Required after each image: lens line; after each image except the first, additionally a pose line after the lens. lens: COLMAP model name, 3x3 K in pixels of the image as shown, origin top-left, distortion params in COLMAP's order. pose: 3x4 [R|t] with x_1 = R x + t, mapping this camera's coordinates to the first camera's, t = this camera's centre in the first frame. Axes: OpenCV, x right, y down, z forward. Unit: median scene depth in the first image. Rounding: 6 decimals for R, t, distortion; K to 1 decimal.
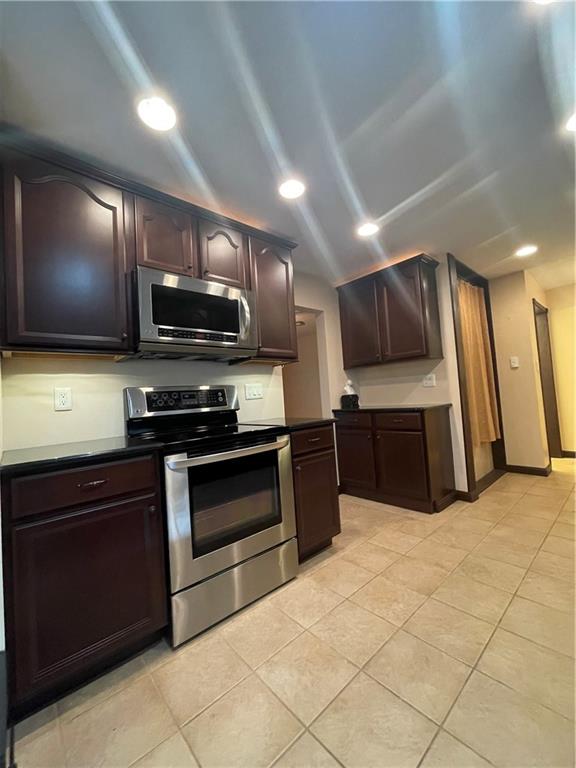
lens RADIAL K [[310.6, 0, 288.0], [0, 310.6, 384.0], [0, 0, 1]] dist [-0.000044, -0.000020]
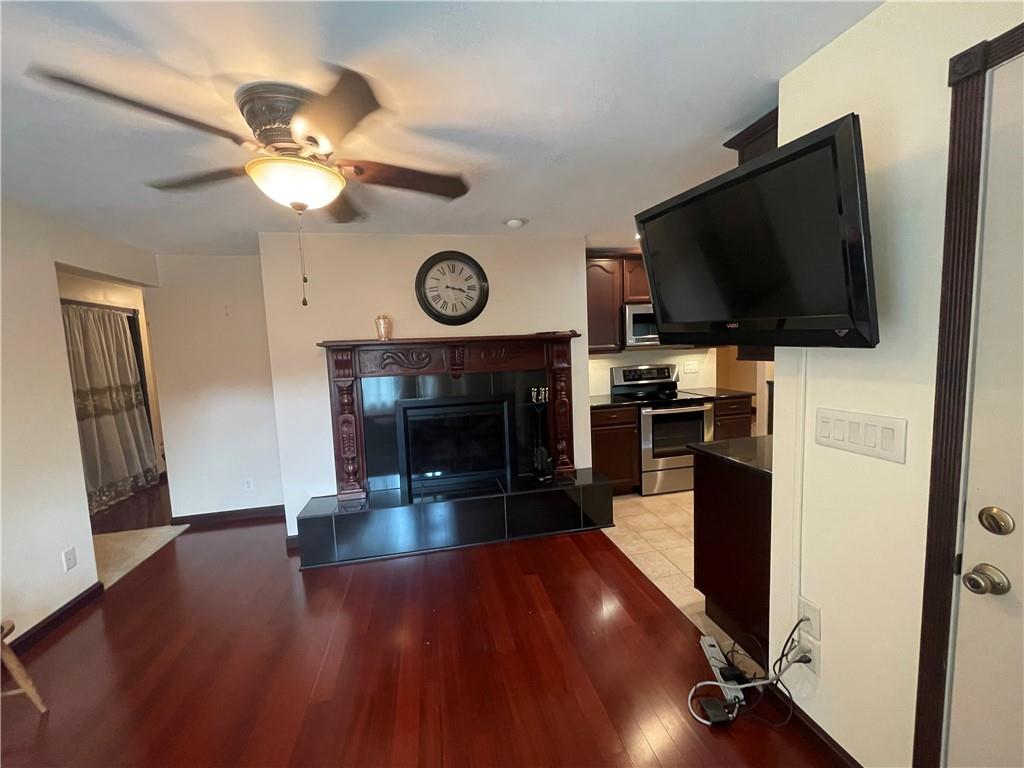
lens RADIAL K [[414.2, 0, 497.7], [0, 414.2, 389.4], [0, 0, 1]] dist [0.000084, -0.000021]
pose [[0.857968, 0.079449, -0.507523, 0.090031], [0.012066, 0.984578, 0.174527, -0.202868], [0.513562, -0.155862, 0.843778, -0.955321]]
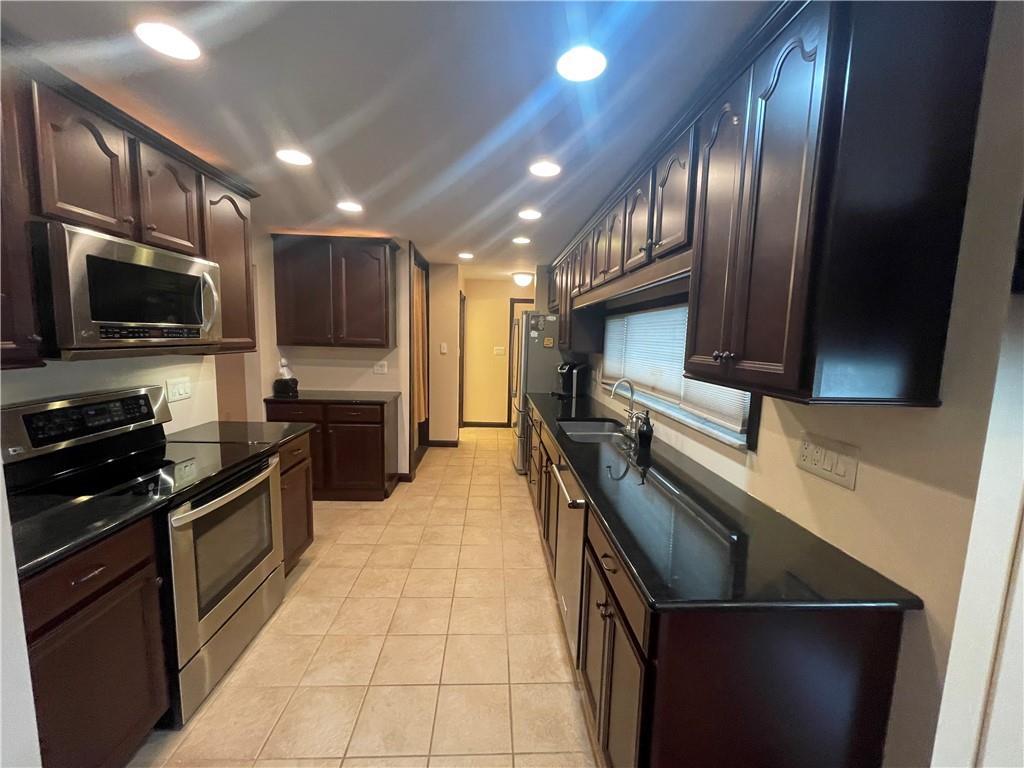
lens RADIAL K [[414.2, 0, 512.0], [0, 414.2, 384.0], [0, 0, 1]] dist [-0.000044, -0.000020]
pose [[0.625850, -0.007291, 0.779909, -0.358648], [-0.104173, 0.990215, 0.092853, -0.148022], [-0.772955, -0.139358, 0.618967, -0.144973]]
